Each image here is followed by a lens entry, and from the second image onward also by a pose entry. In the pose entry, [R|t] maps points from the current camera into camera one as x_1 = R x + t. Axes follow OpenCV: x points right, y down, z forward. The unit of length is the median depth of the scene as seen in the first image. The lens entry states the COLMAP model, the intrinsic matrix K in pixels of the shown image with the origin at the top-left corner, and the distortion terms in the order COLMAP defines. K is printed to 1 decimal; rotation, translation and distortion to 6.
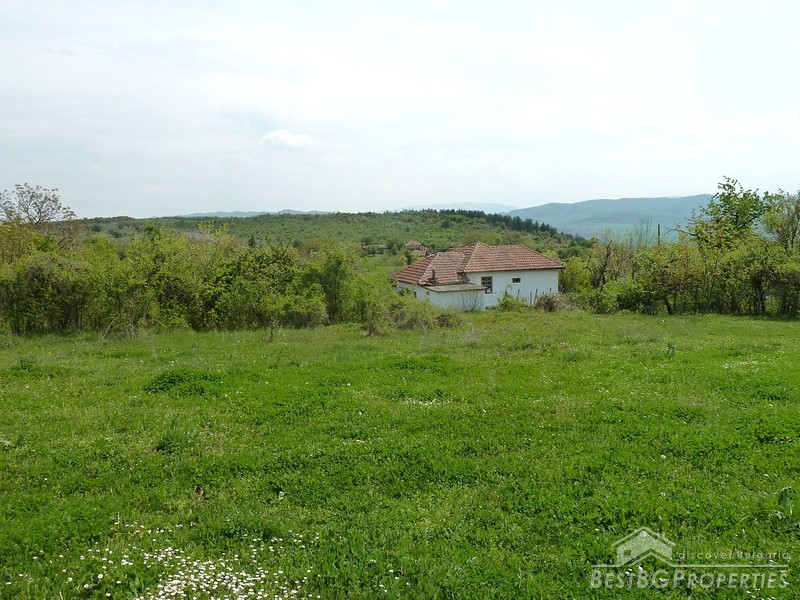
lens RADIAL K [[609.4, 0, 401.5], [0, 609.4, 300.6], [0, 0, 1]] dist [-0.012468, -0.013600]
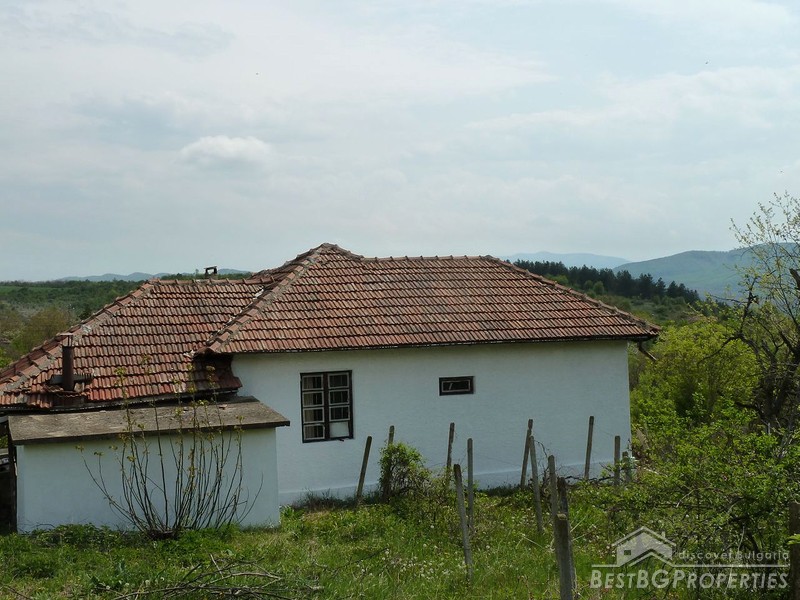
lens RADIAL K [[1009.5, 0, 399.0], [0, 1009.5, 299.2], [0, 0, 1]] dist [-0.125514, 0.000000]
pose [[0.998583, -0.014669, -0.051155, 0.036171], [0.008161, 0.992099, -0.125192, -0.003264], [0.052587, 0.124597, 0.990813, 0.112861]]
